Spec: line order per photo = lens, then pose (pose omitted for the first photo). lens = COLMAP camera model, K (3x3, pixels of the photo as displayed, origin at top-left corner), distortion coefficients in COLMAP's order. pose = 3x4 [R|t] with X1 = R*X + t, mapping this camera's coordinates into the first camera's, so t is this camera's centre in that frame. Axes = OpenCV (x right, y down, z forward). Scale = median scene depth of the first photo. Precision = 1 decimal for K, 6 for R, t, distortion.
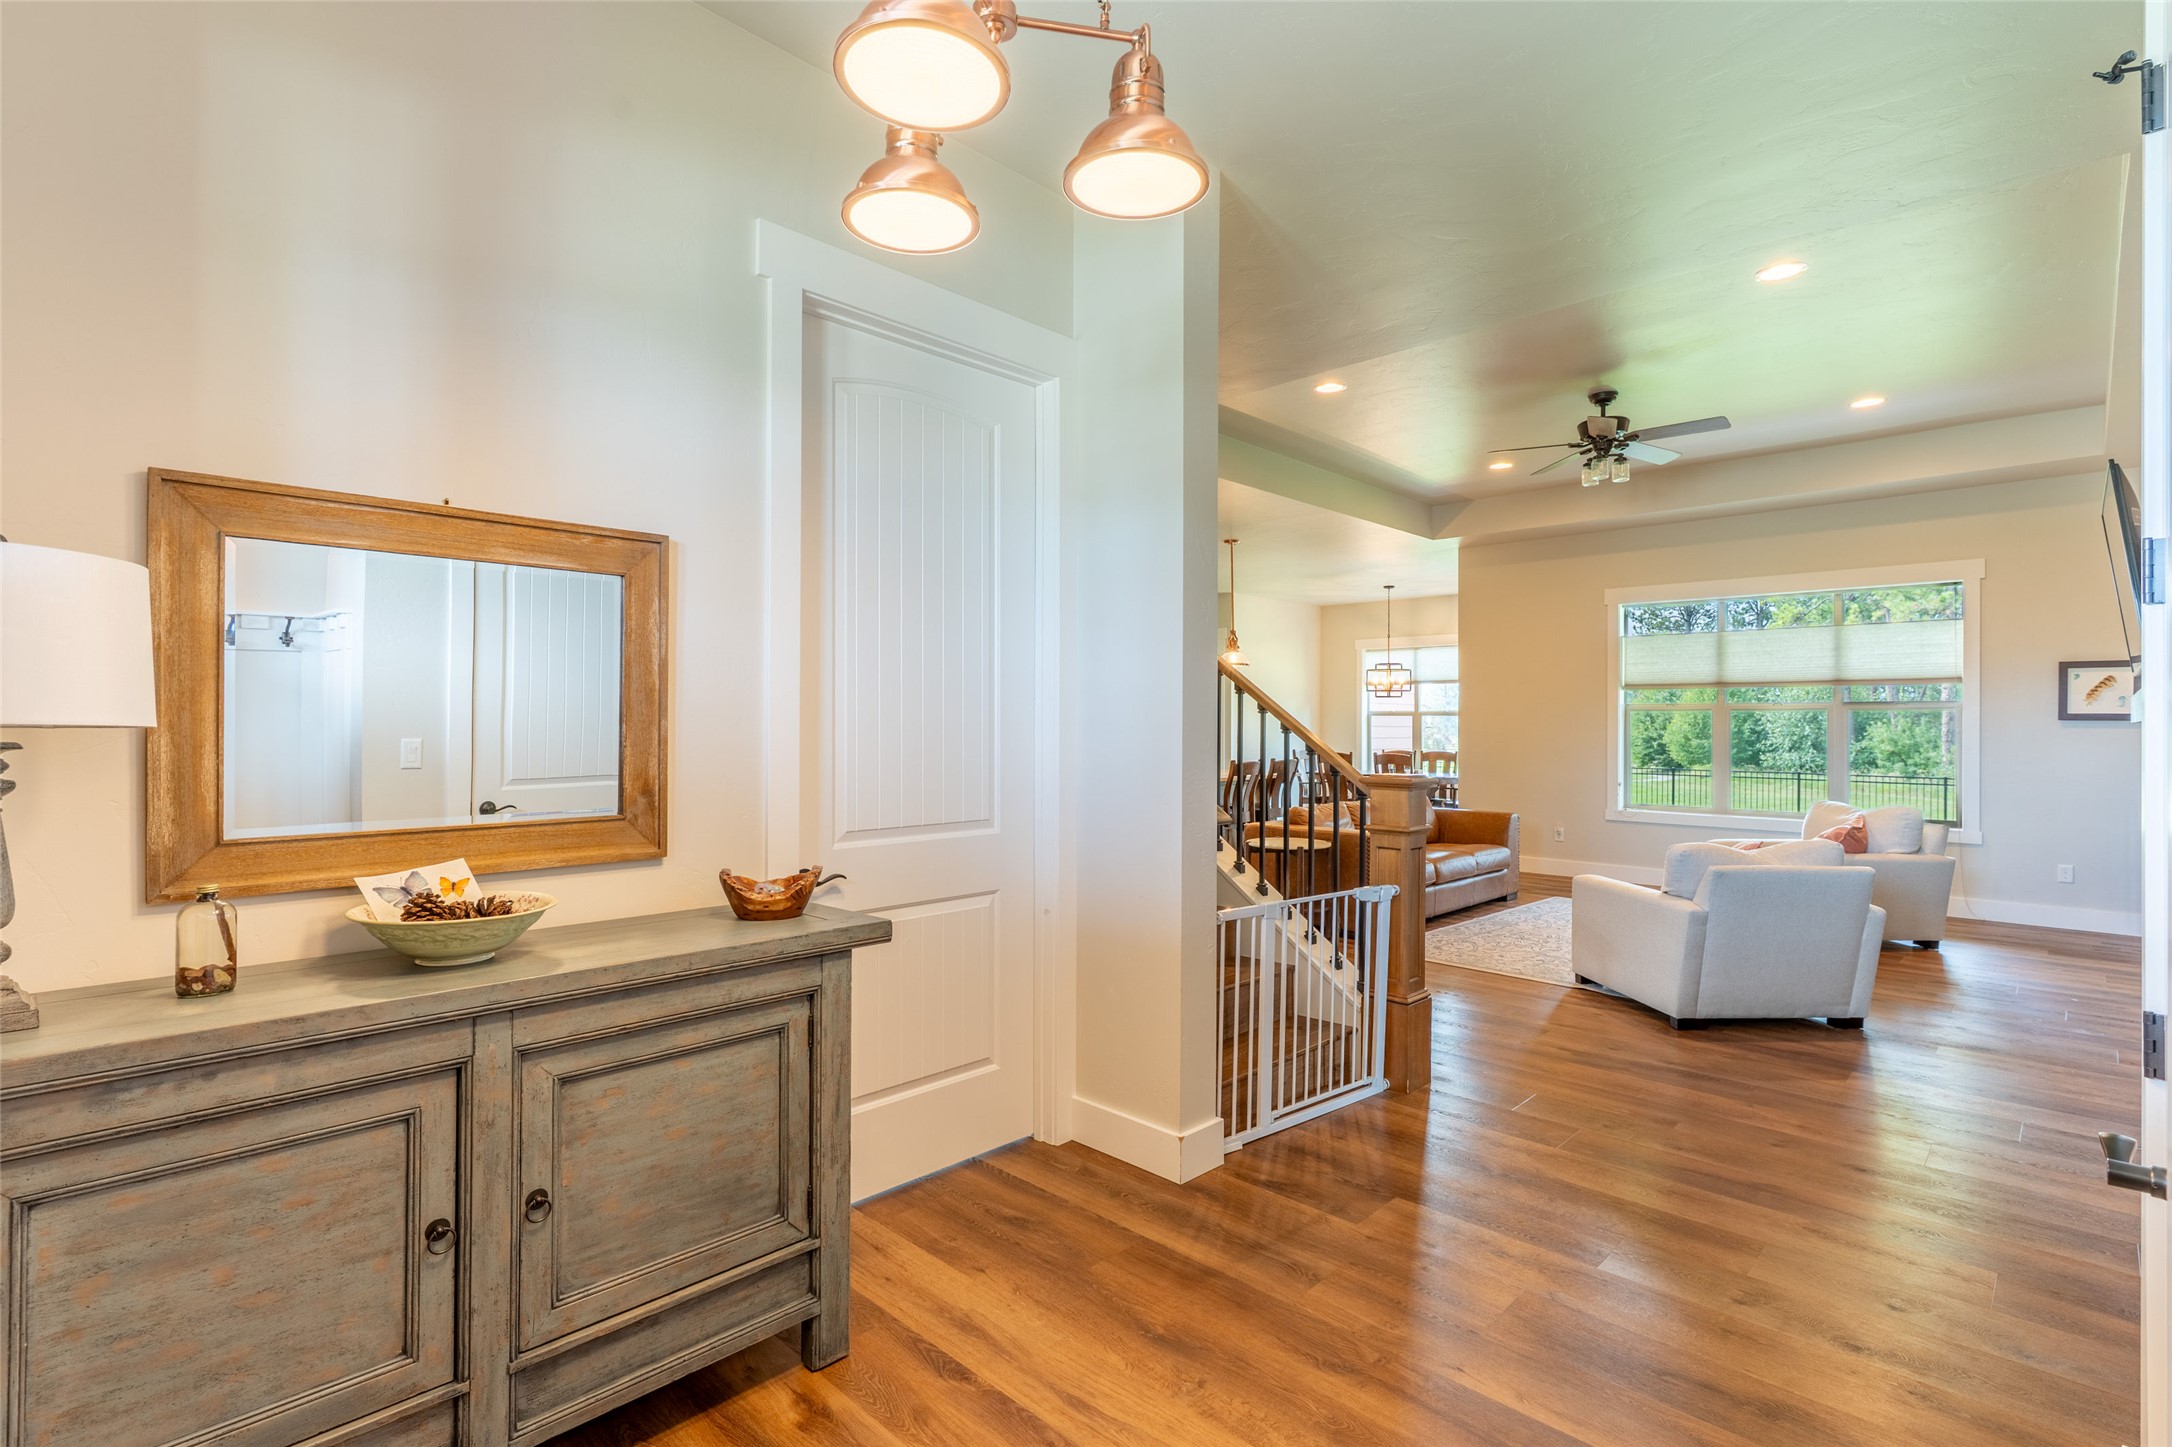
lens RADIAL K [[1031.3, 0, 1072.6], [0, 1031.3, 722.1], [0, 0, 1]] dist [0.002053, -0.000669]
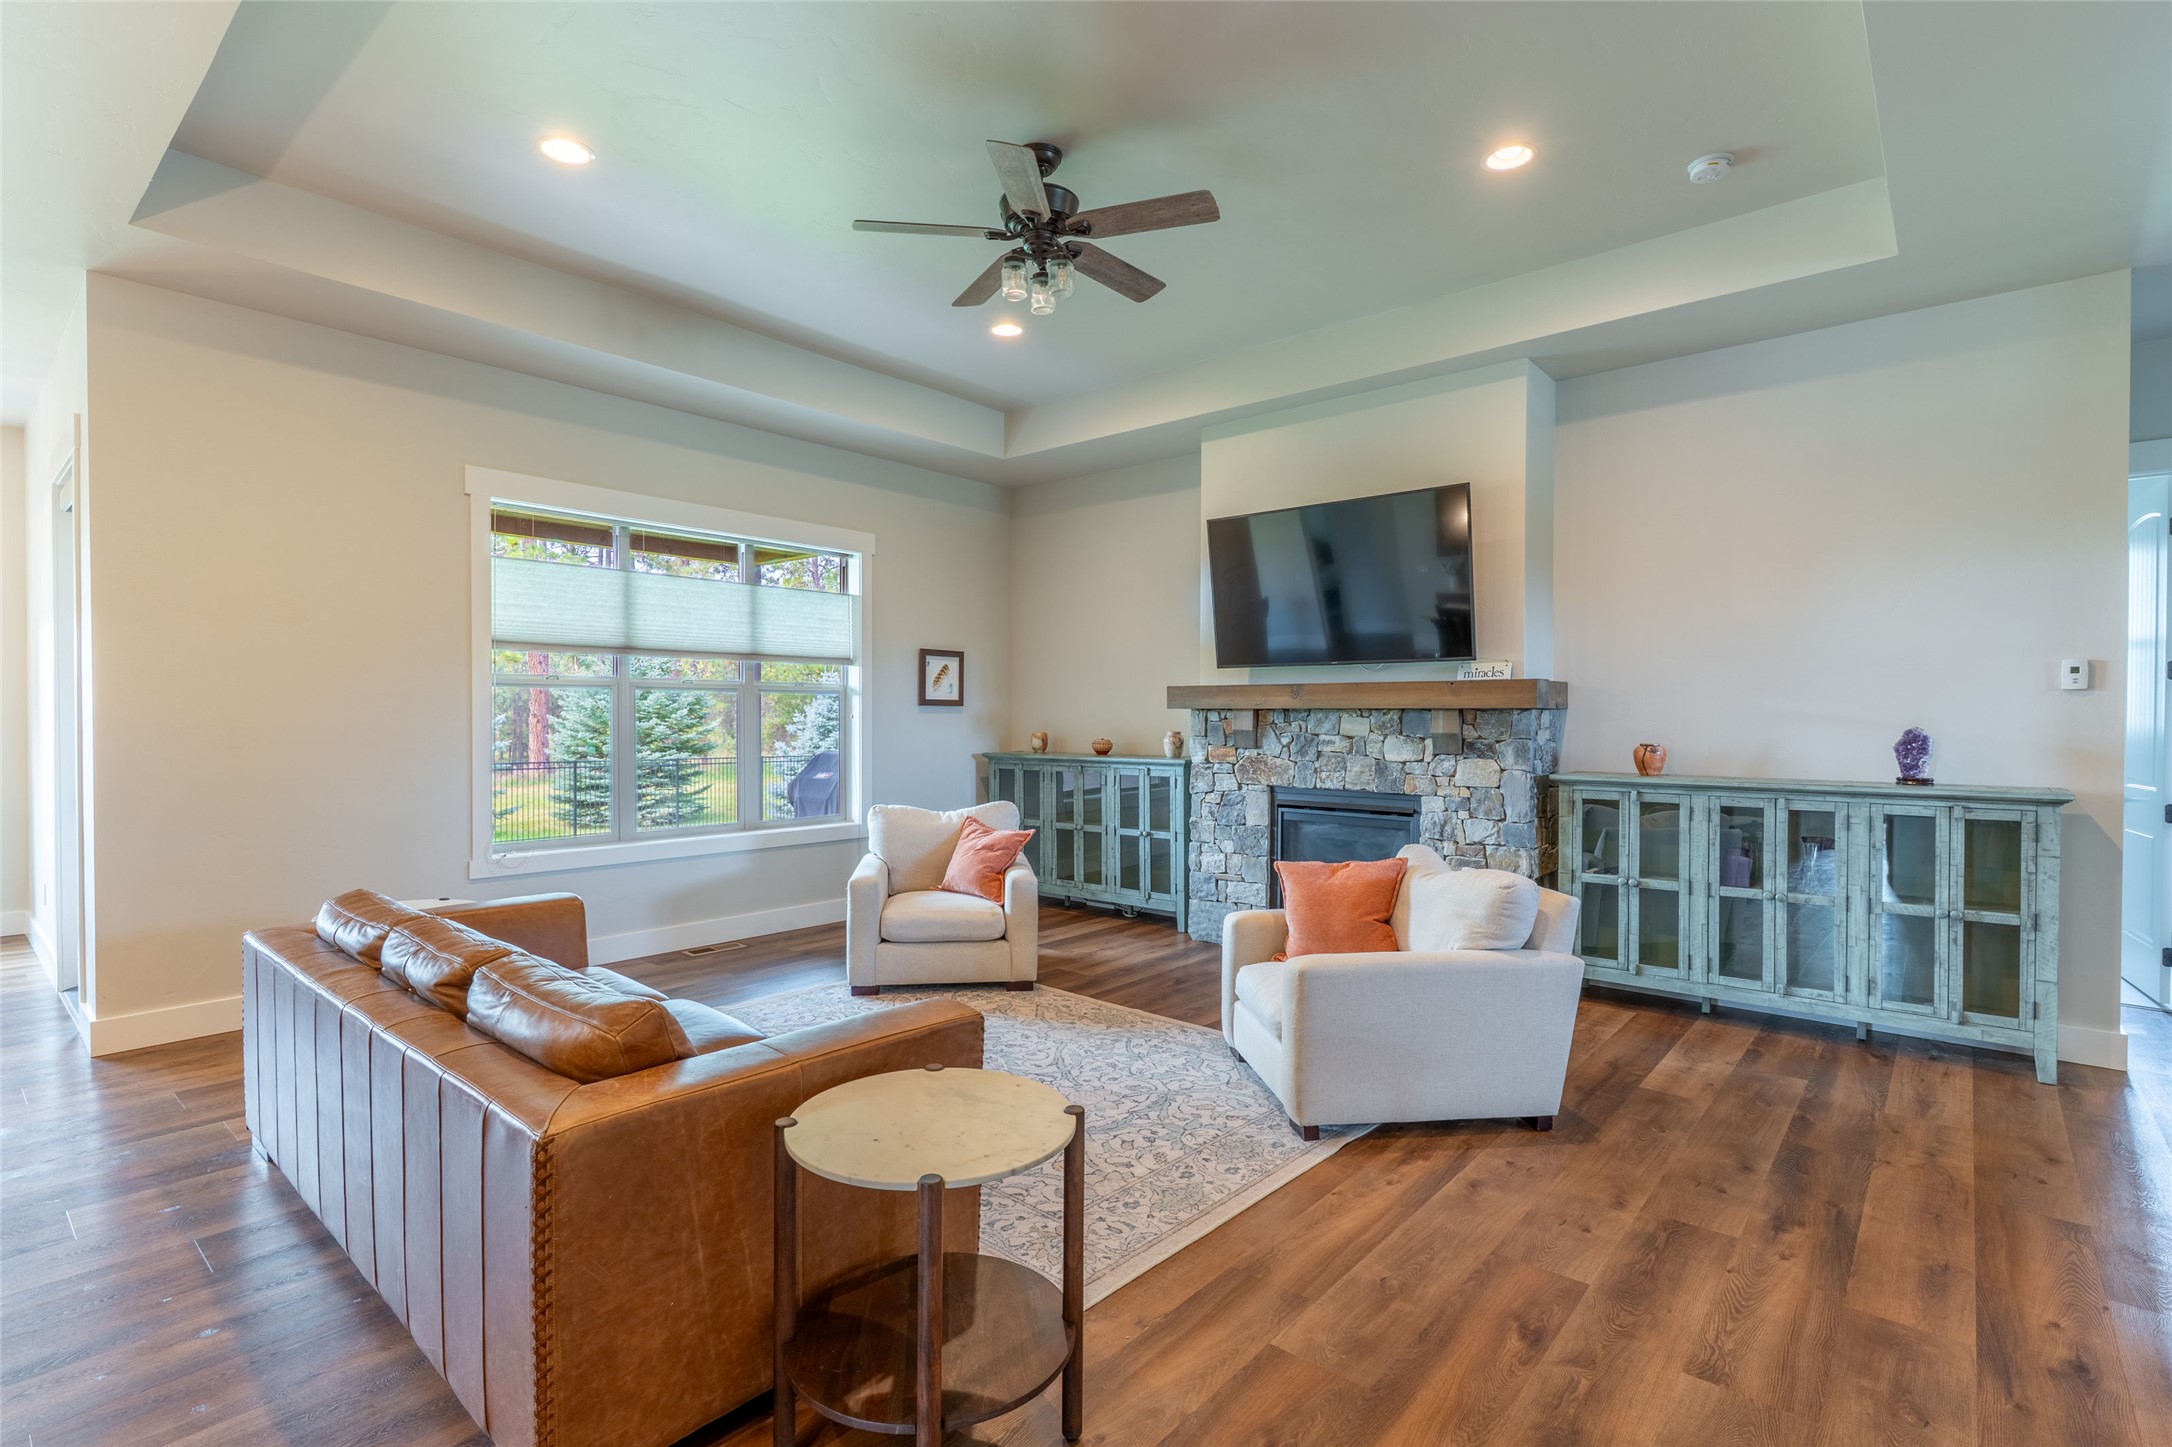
lens RADIAL K [[1031.3, 0, 1067.7], [0, 1031.3, 722.7], [0, 0, 1]] dist [0.002053, -0.000669]
pose [[-0.065025, -0.013346, 0.997794, -0.039453], [-0.004503, 0.999904, 0.013081, 0.000646], [-0.997873, -0.003642, -0.065079, 0.475679]]
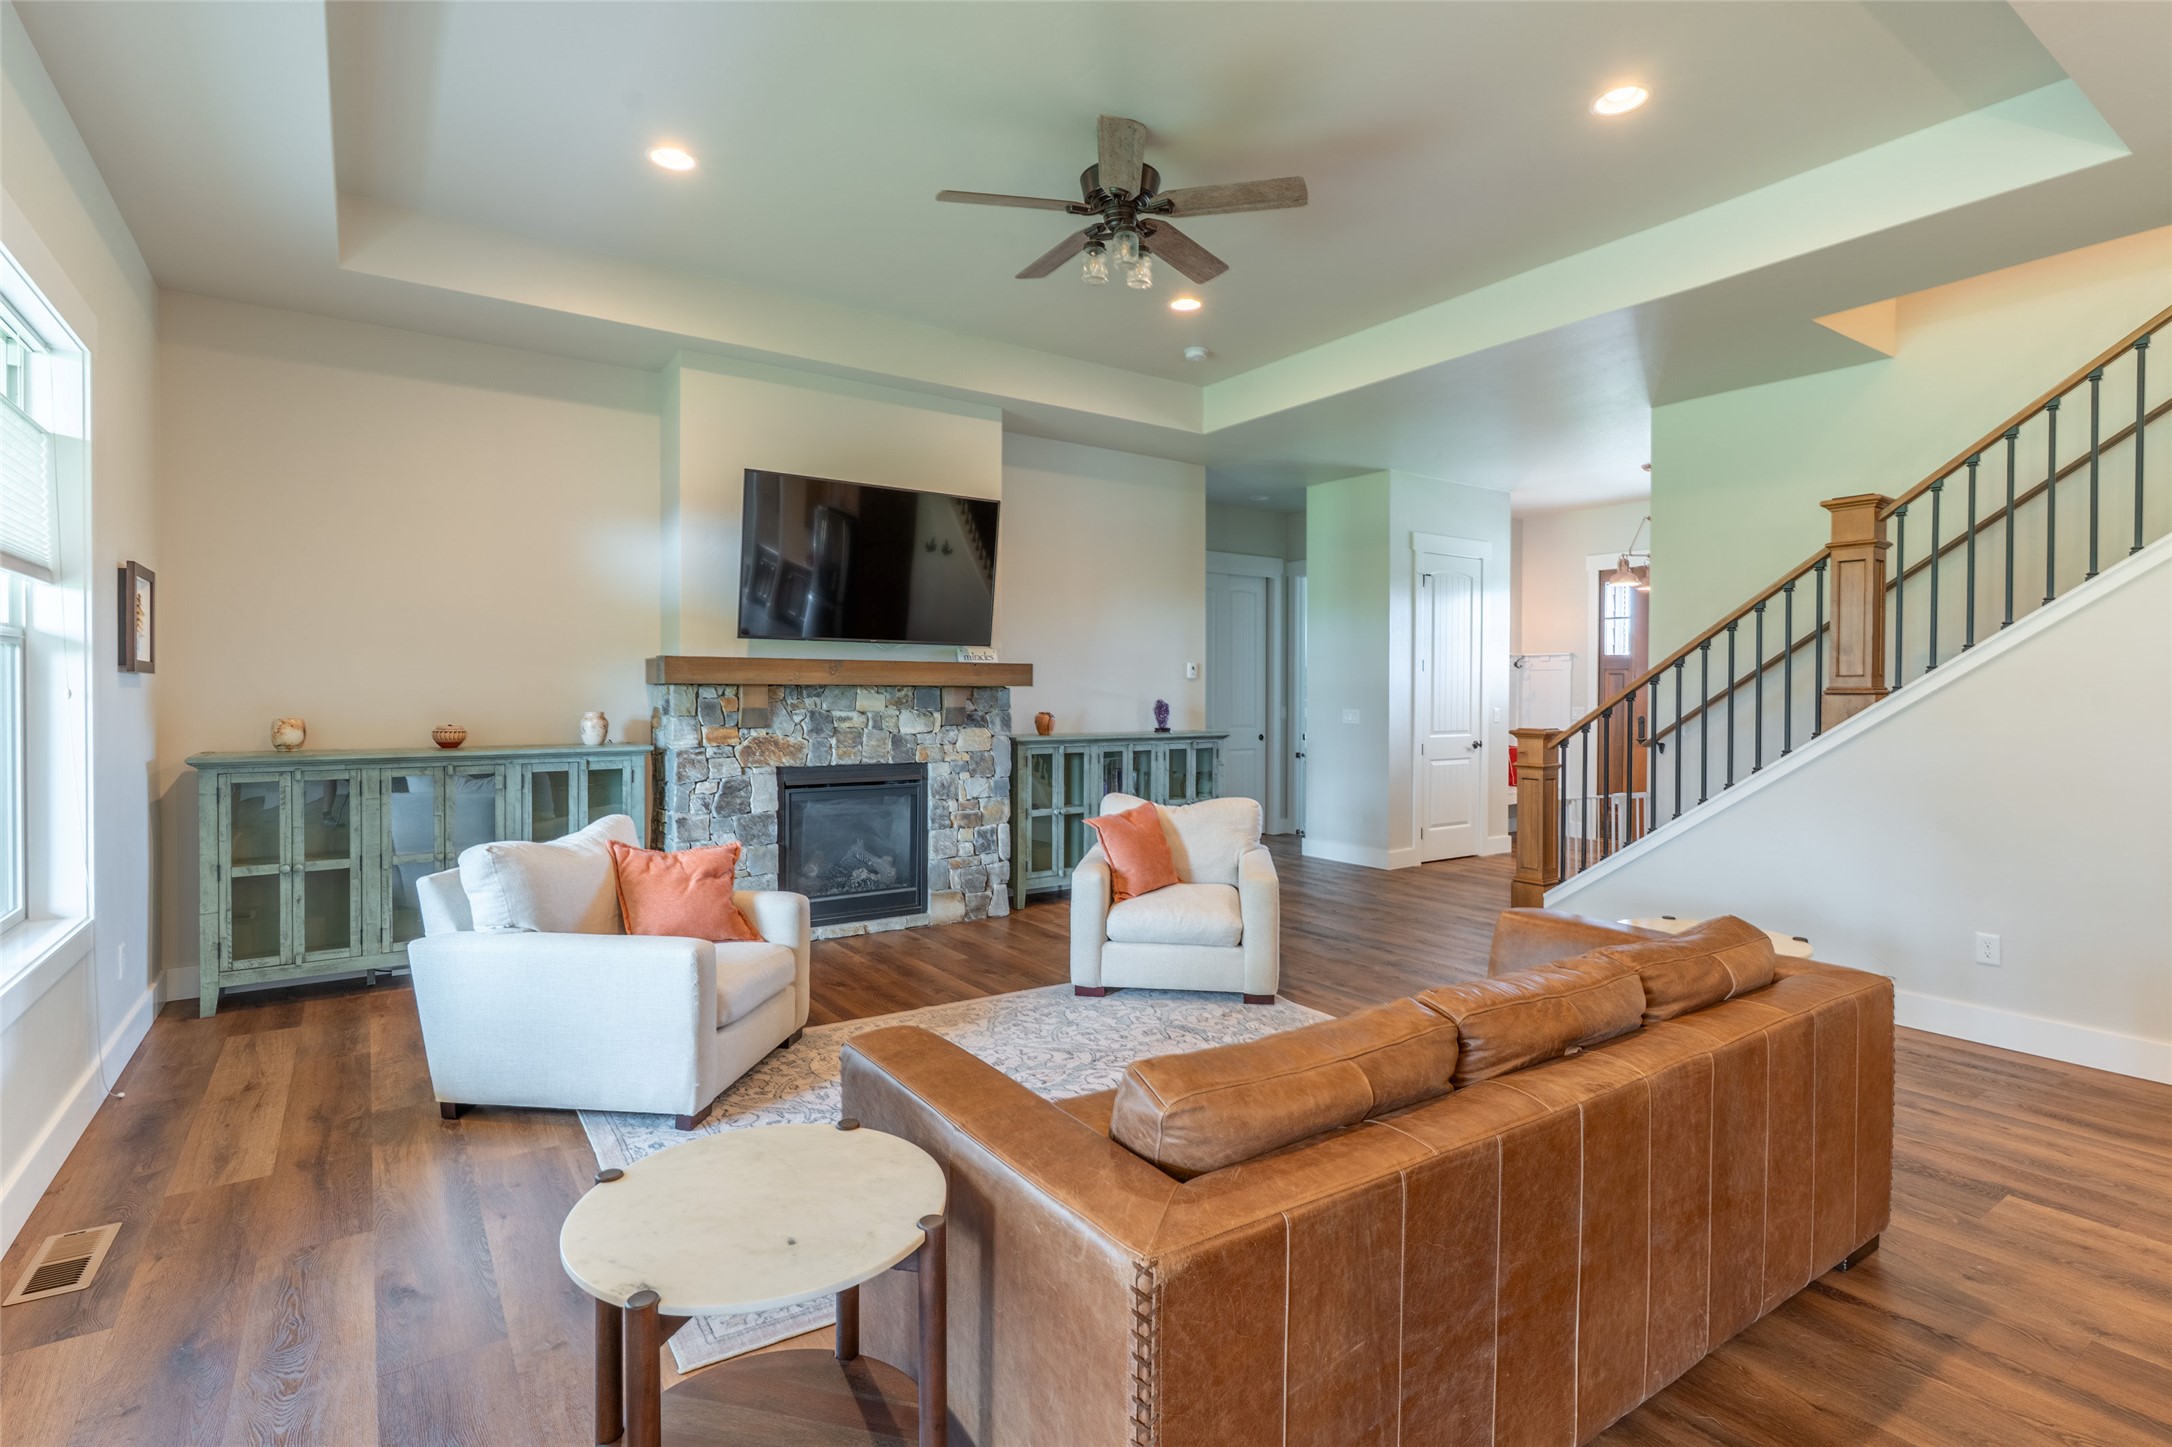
lens RADIAL K [[1031.3, 0, 1068.2], [0, 1031.3, 702.7], [0, 0, 1]] dist [0.002053, -0.000669]
pose [[-0.981930, -0.010487, 0.188955, 0.198292], [-0.008895, 0.999917, 0.009273, 0.002400], [-0.189037, 0.007425, -0.981942, 0.737472]]
